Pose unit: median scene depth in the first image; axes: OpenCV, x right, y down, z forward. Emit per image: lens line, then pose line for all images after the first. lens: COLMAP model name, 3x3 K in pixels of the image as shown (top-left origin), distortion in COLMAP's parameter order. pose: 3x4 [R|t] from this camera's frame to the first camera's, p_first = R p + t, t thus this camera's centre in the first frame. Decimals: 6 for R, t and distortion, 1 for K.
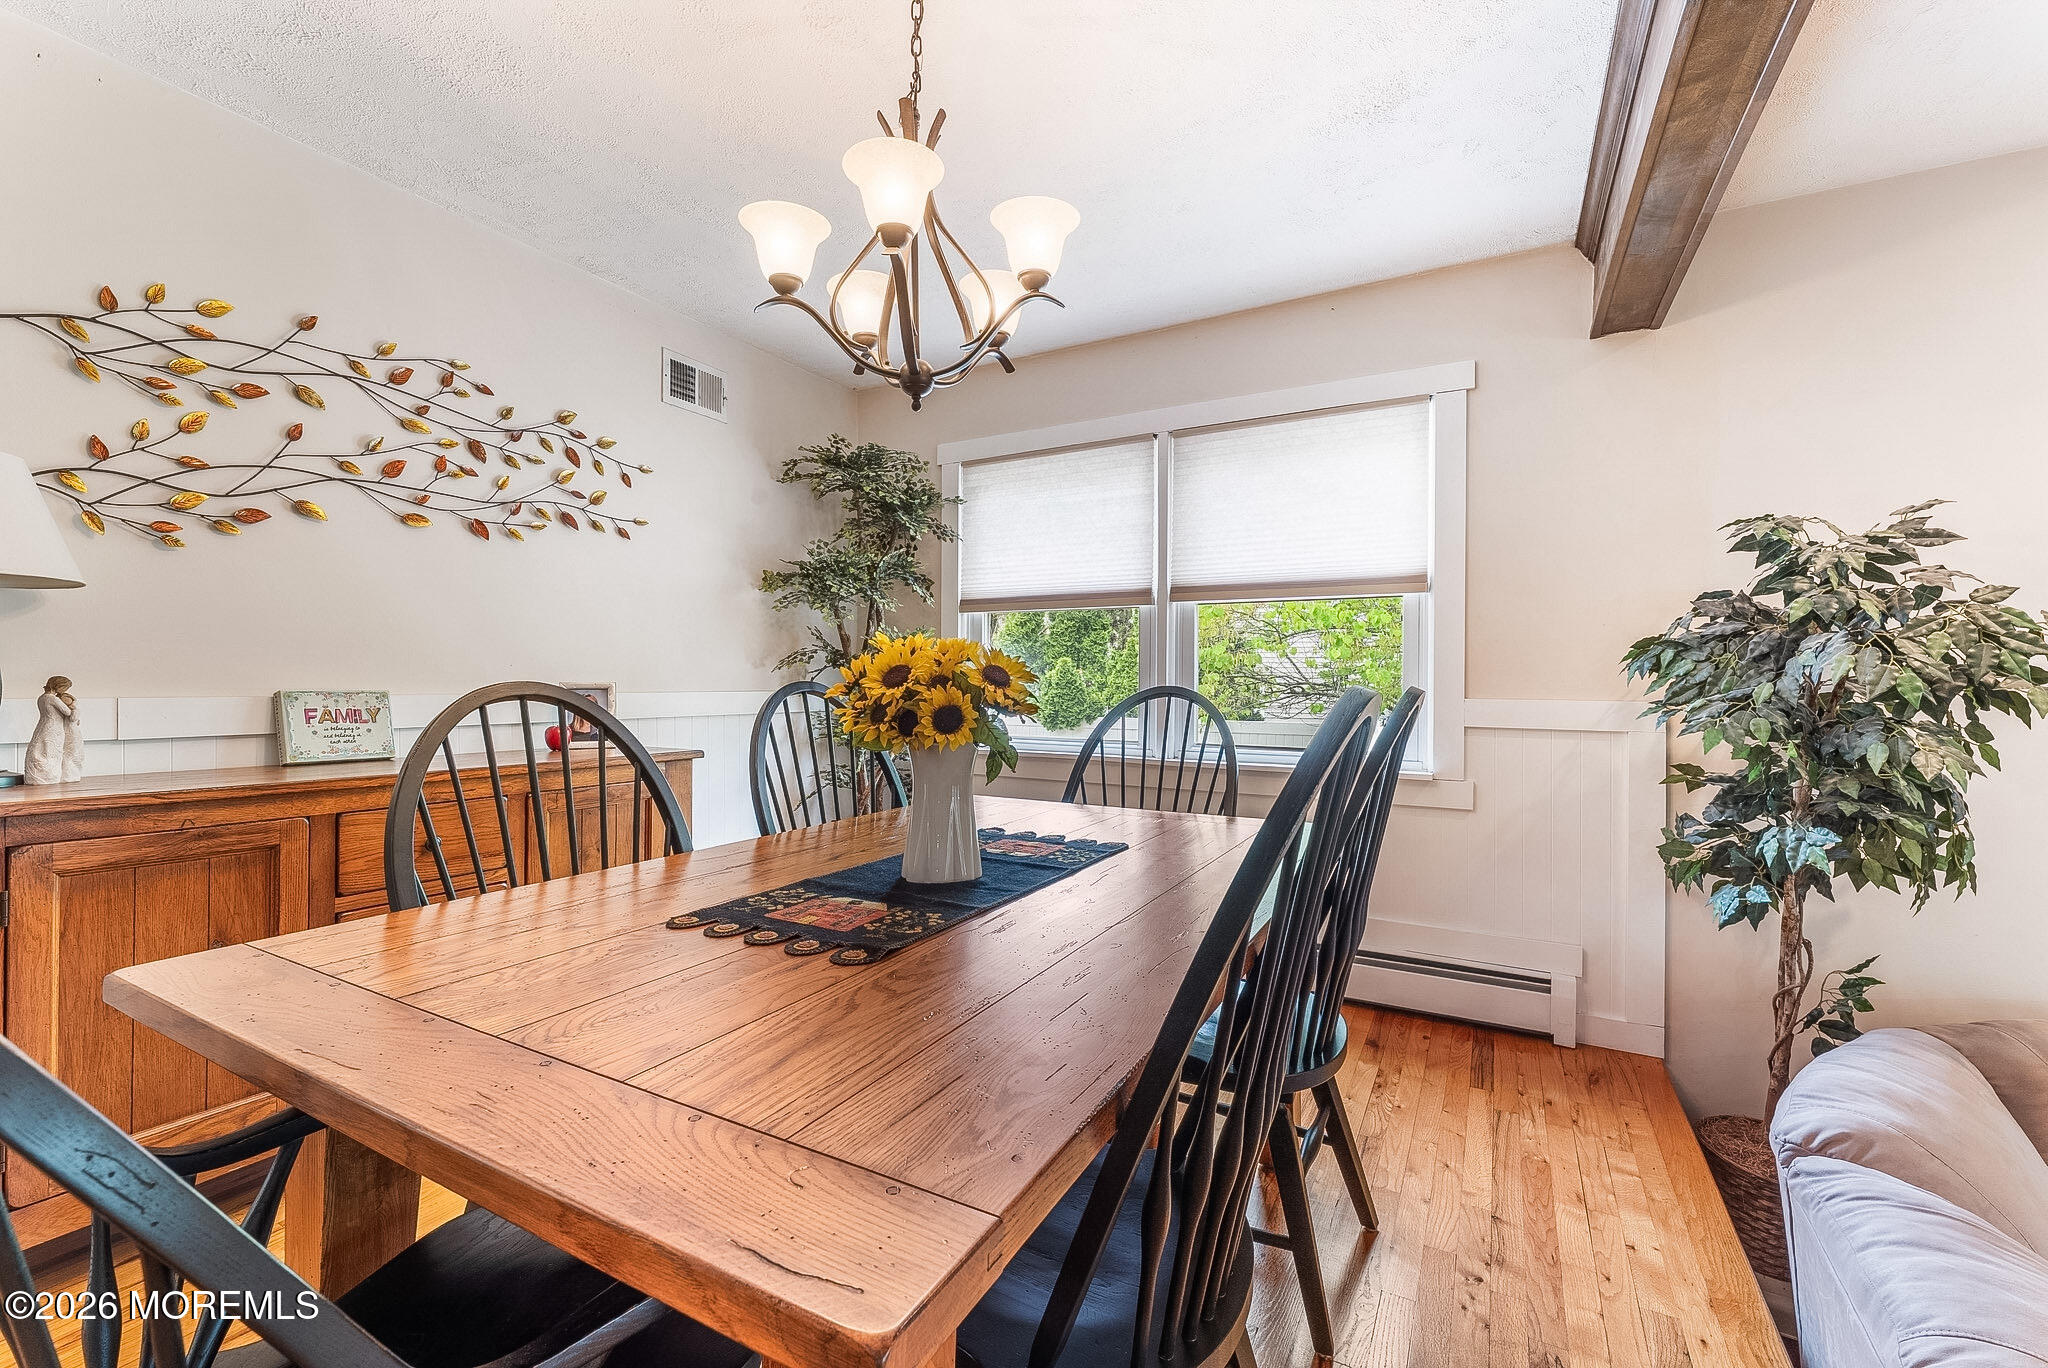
lens RADIAL K [[831.8, 0, 1005.6], [0, 831.8, 679.9], [0, 0, 1]] dist [-0.003851, 0.001534]
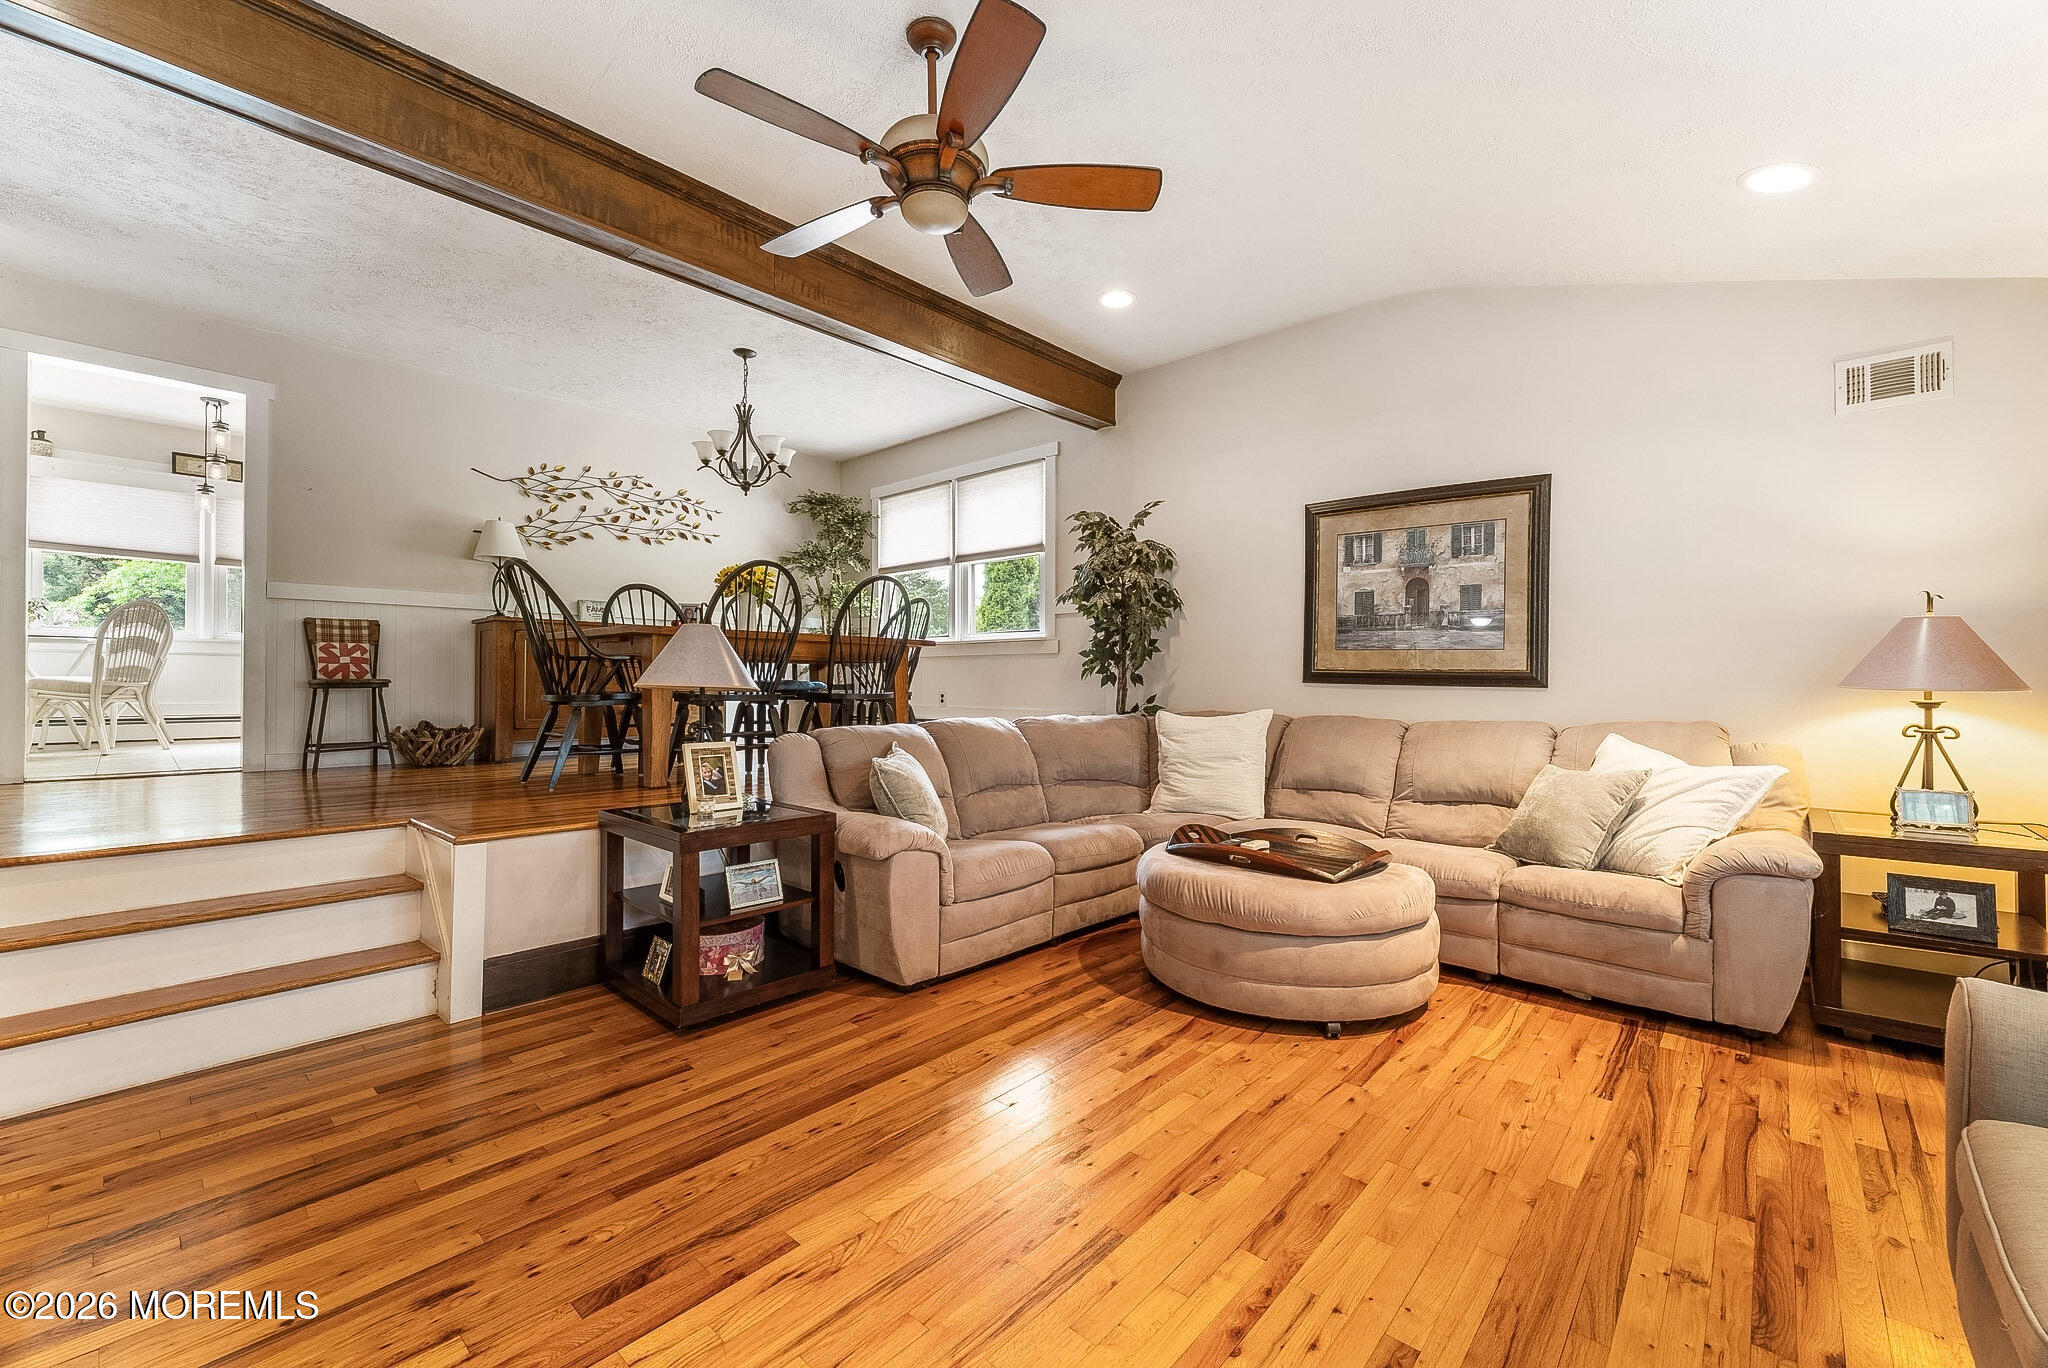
lens RADIAL K [[832.1, 0, 1021.2], [0, 832.1, 681.8], [0, 0, 1]] dist [-0.002827, 0.000311]
pose [[0.971613, -0.004020, -0.236542, 1.188734], [0.002776, 0.999981, -0.005592, 0.294083], [0.236560, 0.004777, 0.971605, -1.319173]]
